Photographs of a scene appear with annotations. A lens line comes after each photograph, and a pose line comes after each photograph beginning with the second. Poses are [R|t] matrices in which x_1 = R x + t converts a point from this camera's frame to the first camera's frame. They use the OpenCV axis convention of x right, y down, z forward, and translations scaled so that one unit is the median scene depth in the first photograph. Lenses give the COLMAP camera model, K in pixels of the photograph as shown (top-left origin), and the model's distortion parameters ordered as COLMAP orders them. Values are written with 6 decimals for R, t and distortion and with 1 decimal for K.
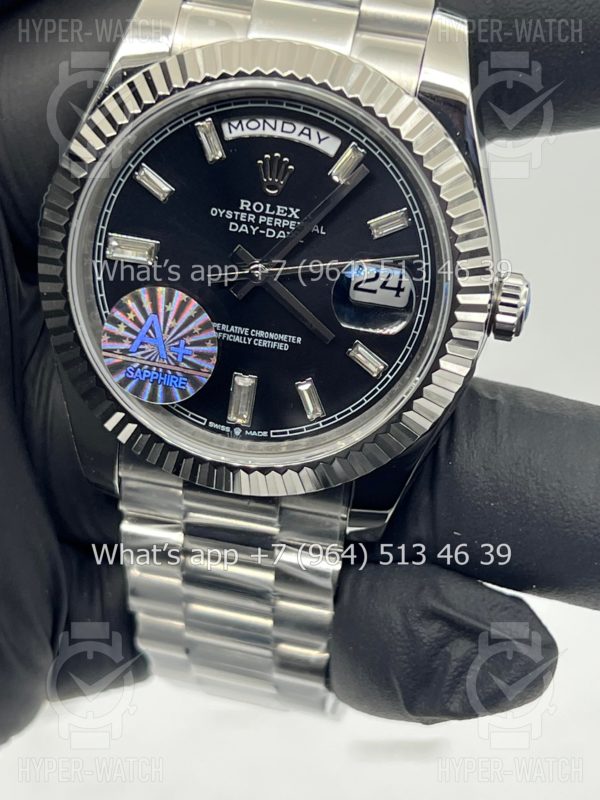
lens RADIAL K [[1929.1, 0, 298.0], [0, 1929.1, 406.3], [0, 0, 1]] dist [0.233049, 0.000000]
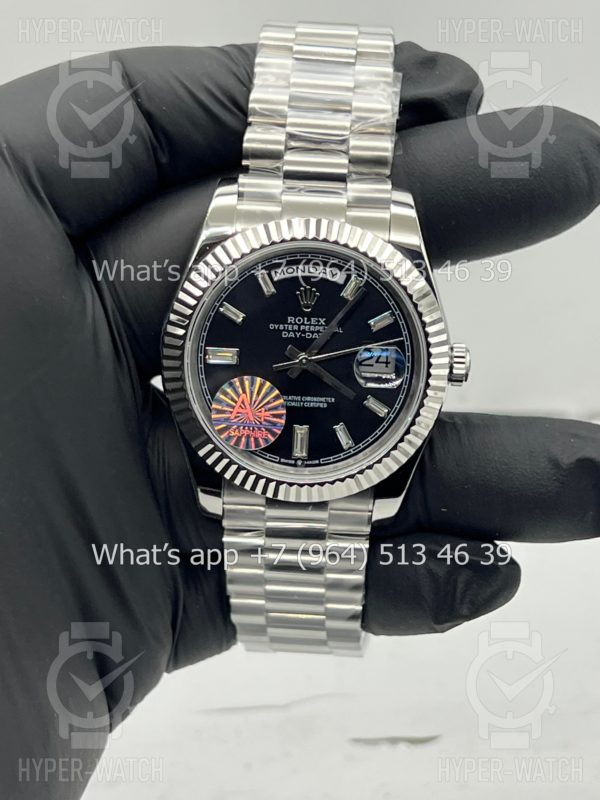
lens RADIAL K [[1929.1, 0, 298.5], [0, 1929.1, 395.9], [0, 0, 1]] dist [0.233049, 0.000000]
pose [[0.985586, -0.116099, 0.123051, -0.225379], [0.124727, 0.990067, -0.064883, 0.062946], [-0.114296, 0.079295, 0.990277, -0.581381]]
